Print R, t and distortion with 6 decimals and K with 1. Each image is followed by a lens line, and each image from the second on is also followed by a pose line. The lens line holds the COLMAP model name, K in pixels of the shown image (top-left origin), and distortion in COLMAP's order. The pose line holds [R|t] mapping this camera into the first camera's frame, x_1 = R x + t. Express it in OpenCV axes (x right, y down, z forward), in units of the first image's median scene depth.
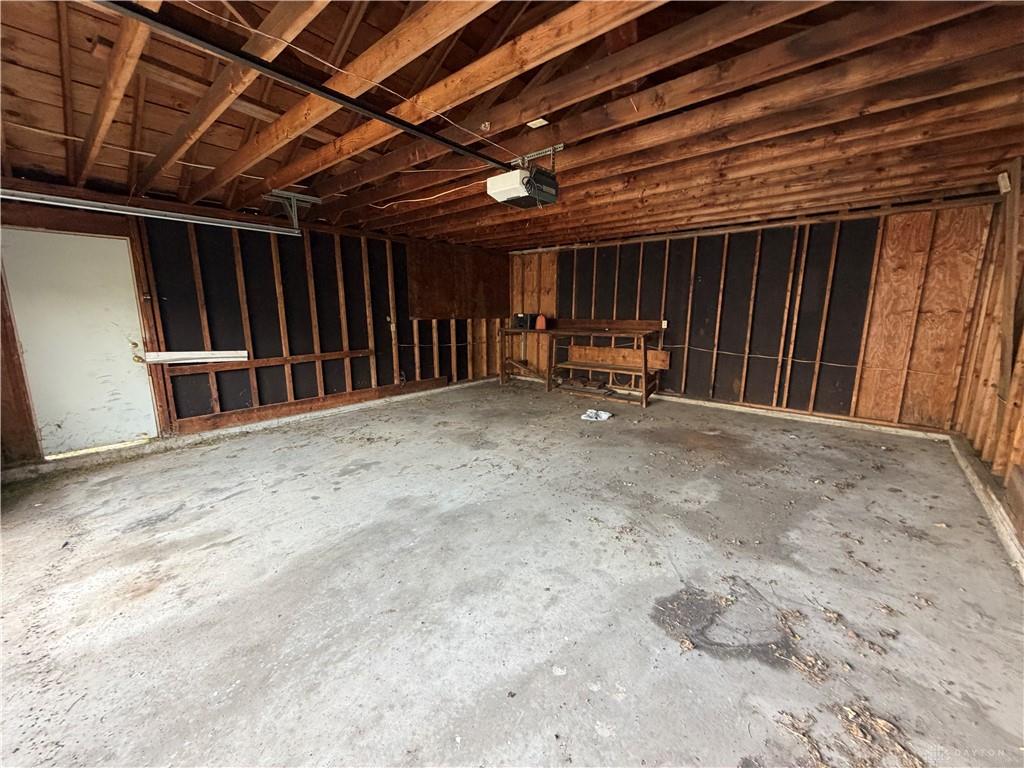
lens RADIAL K [[408.1, 0, 511.0], [0, 408.1, 386.0], [0, 0, 1]] dist [0.001317, -0.000430]
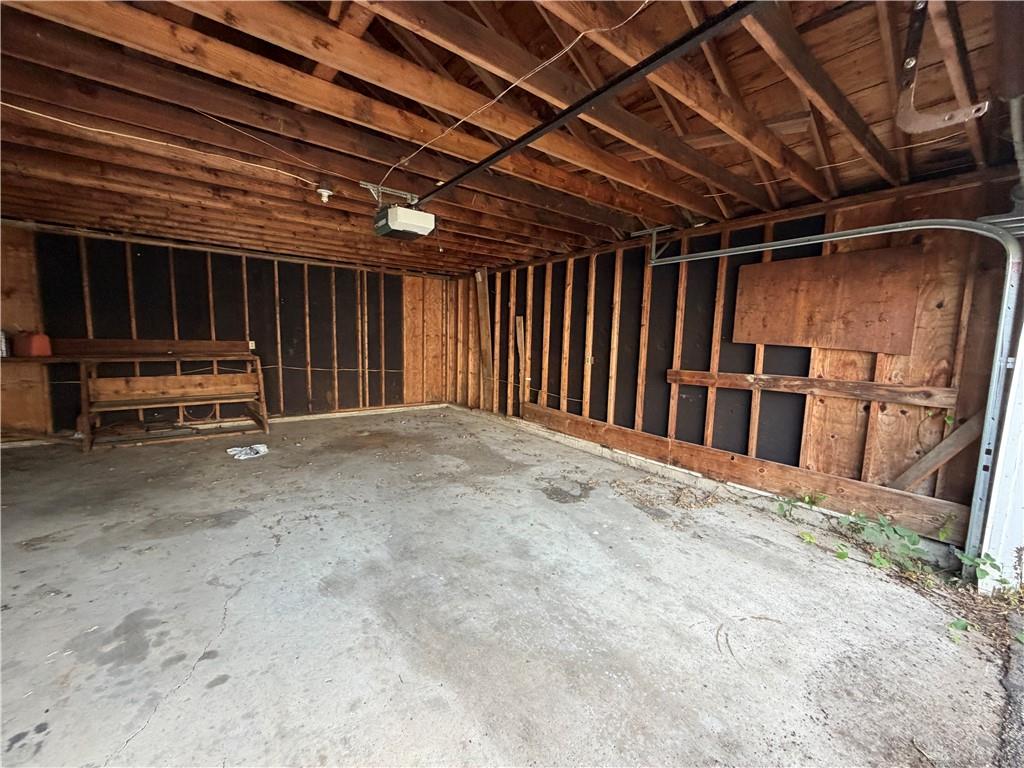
lens RADIAL K [[408.1, 0, 511.0], [0, 408.1, 386.0], [0, 0, 1]] dist [0.001317, -0.000430]
pose [[0.189464, -0.111095, 0.975583, -0.676367], [0.154281, 0.984605, 0.082160, -0.065562], [-0.969691, 0.134947, 0.203687, 0.366355]]
